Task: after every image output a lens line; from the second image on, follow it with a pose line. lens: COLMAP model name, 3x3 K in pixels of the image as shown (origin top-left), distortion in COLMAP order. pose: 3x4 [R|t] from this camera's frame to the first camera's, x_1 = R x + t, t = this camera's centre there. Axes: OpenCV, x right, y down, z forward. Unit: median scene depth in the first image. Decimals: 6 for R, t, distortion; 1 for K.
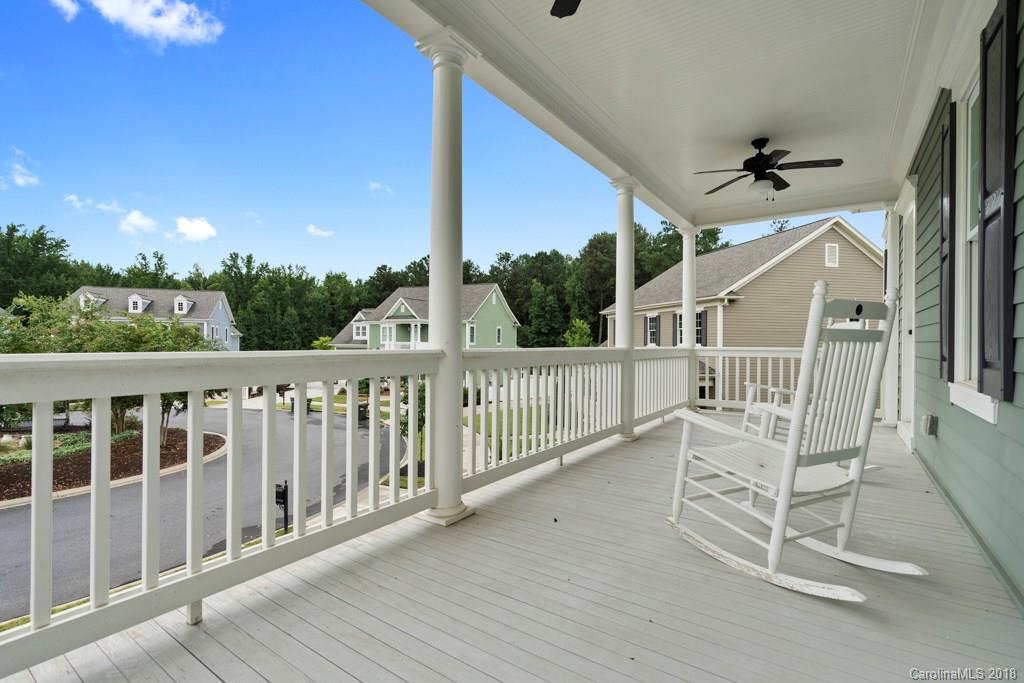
lens RADIAL K [[464.6, 0, 508.0], [0, 464.6, 340.3], [0, 0, 1]] dist [-0.002486, 0.000385]
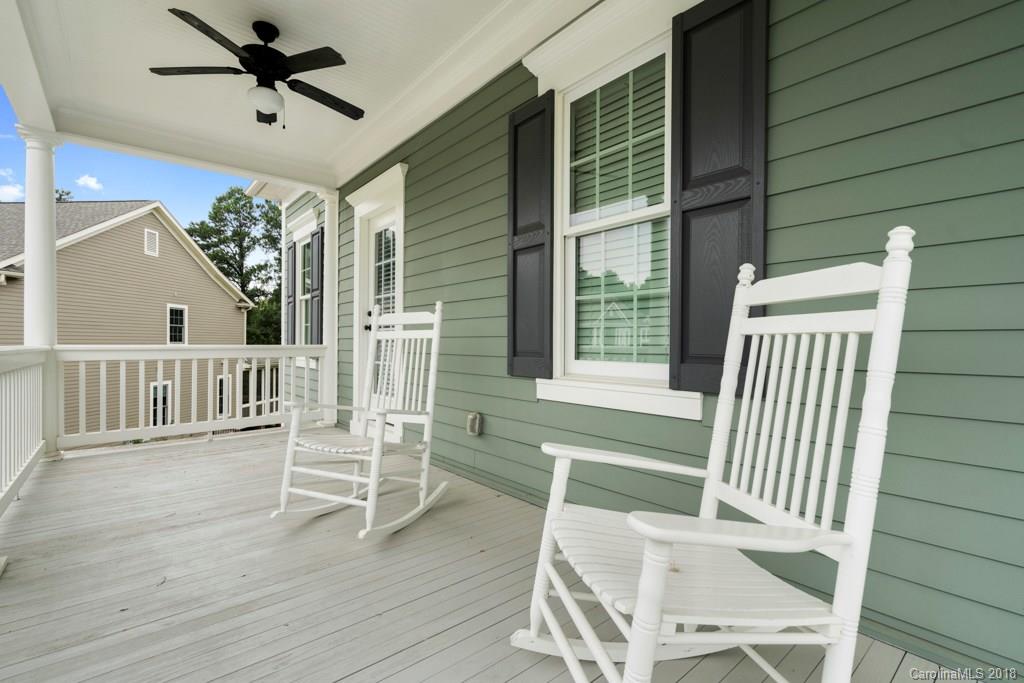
lens RADIAL K [[464.6, 0, 508.0], [0, 464.6, 340.3], [0, 0, 1]] dist [-0.002486, 0.000385]
pose [[0.254997, -0.002196, 0.966939, -0.000647], [-0.004162, 0.999986, 0.003368, 0.003661], [-0.966933, -0.004883, 0.254984, 0.378456]]
